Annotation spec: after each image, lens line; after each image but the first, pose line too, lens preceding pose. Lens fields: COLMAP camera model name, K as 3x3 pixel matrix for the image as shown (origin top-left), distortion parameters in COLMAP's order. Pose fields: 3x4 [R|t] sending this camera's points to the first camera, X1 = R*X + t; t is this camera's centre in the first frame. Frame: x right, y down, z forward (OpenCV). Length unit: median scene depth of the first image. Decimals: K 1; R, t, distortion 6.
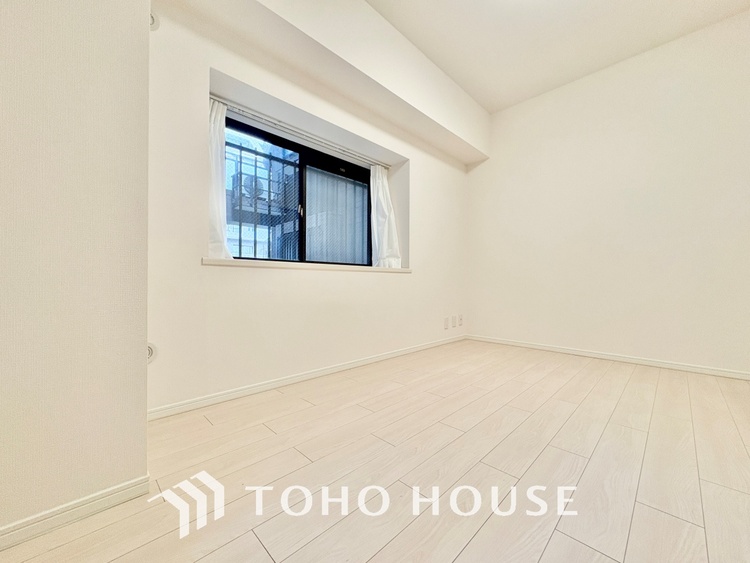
lens RADIAL K [[301.0, 0, 375.0], [0, 301.0, 281.5], [0, 0, 1]] dist [0.018496, 0.000077]
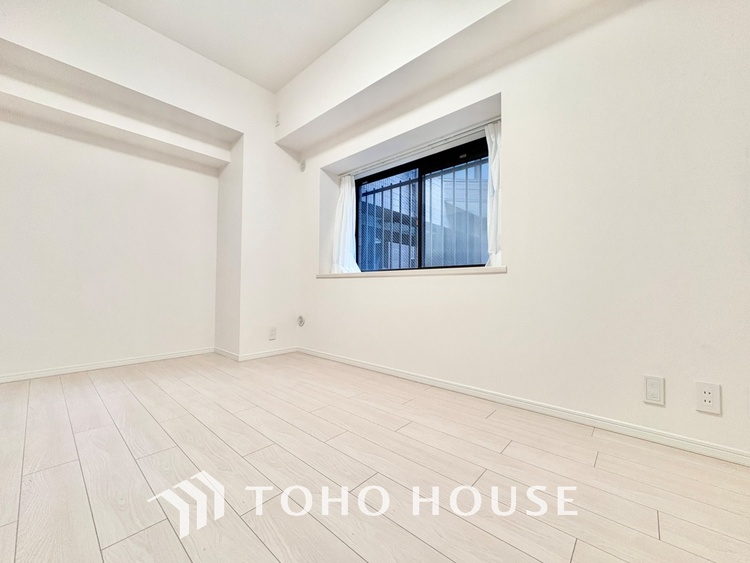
lens RADIAL K [[301.0, 0, 375.0], [0, 301.0, 281.5], [0, 0, 1]] dist [0.018496, 0.000077]
pose [[0.062423, -0.017756, -0.997892, 0.823477], [-0.002527, 0.999836, -0.017948, -0.000522], [0.998047, 0.003642, 0.062368, 0.799750]]
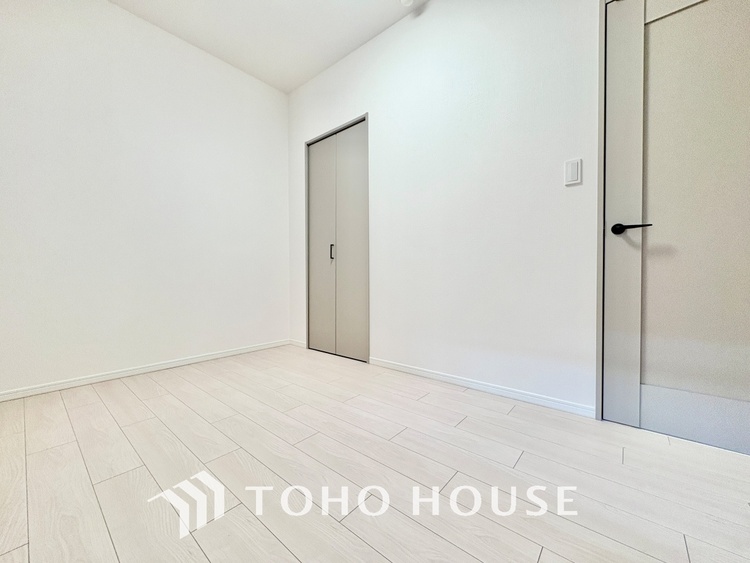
lens RADIAL K [[299.4, 0, 374.2], [0, 299.4, 287.5], [0, 0, 1]] dist [-0.014600, 0.000183]
pose [[-0.081072, -0.051267, 0.995389, -0.211496], [0.003017, 0.998659, 0.051681, -0.019215], [-0.996704, 0.007193, -0.080808, 0.563298]]
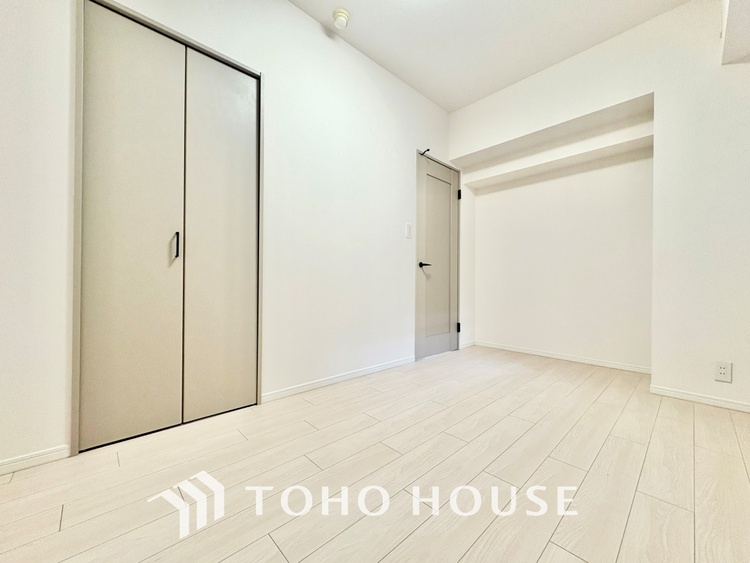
lens RADIAL K [[296.9, 0, 375.0], [0, 296.9, 281.5], [0, 0, 1]] dist [0.002128, 0.000153]
pose [[-0.999525, -0.013790, 0.027549, 0.443176], [-0.014387, 0.999663, -0.021587, -0.004961], [-0.027242, -0.021973, -0.999387, 1.202978]]
